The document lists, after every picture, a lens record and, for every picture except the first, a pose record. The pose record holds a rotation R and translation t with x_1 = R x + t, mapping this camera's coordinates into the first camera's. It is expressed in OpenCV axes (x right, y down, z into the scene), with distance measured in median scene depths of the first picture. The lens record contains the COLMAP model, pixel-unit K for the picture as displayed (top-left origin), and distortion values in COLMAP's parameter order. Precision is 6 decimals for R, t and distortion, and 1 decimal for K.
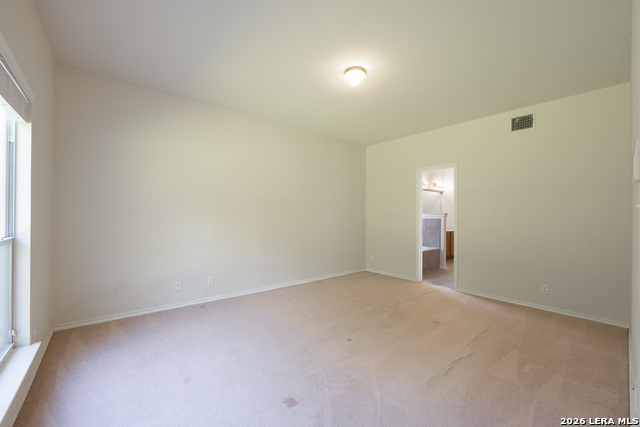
lens RADIAL K [[259.5, 0, 321.3], [0, 259.5, 210.2], [0, 0, 1]] dist [-0.001253, -0.000470]
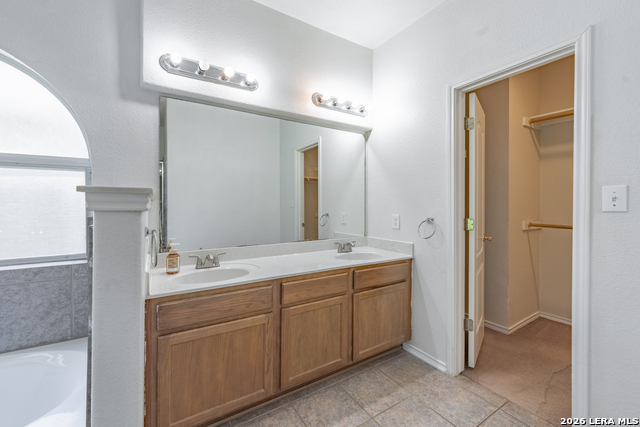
lens RADIAL K [[259.5, 0, 321.3], [0, 259.5, 210.2], [0, 0, 1]] dist [-0.001253, -0.000470]
pose [[0.989062, -0.000585, -0.147499, 0.574259], [0.001906, 0.999959, 0.008820, 0.026406], [0.147488, -0.009005, 0.989023, 0.865933]]
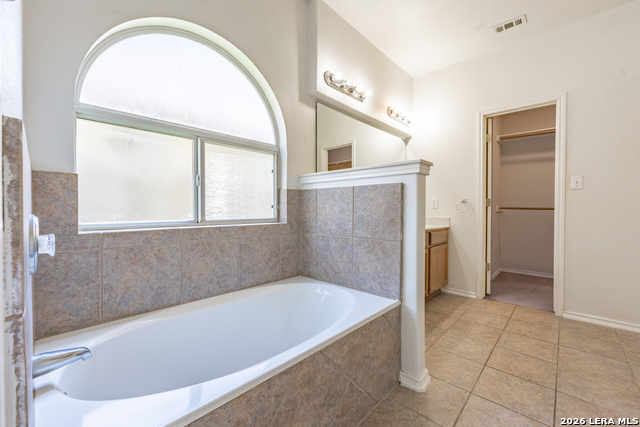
lens RADIAL K [[267.5, 0, 320.3], [0, 267.5, 216.7], [0, 0, 1]] dist [-0.002503, -0.000347]
pose [[0.992250, -0.008599, 0.123959, 0.345858], [0.006549, 0.999835, 0.016936, 0.060293], [-0.124084, -0.015993, 0.992143, 0.749563]]
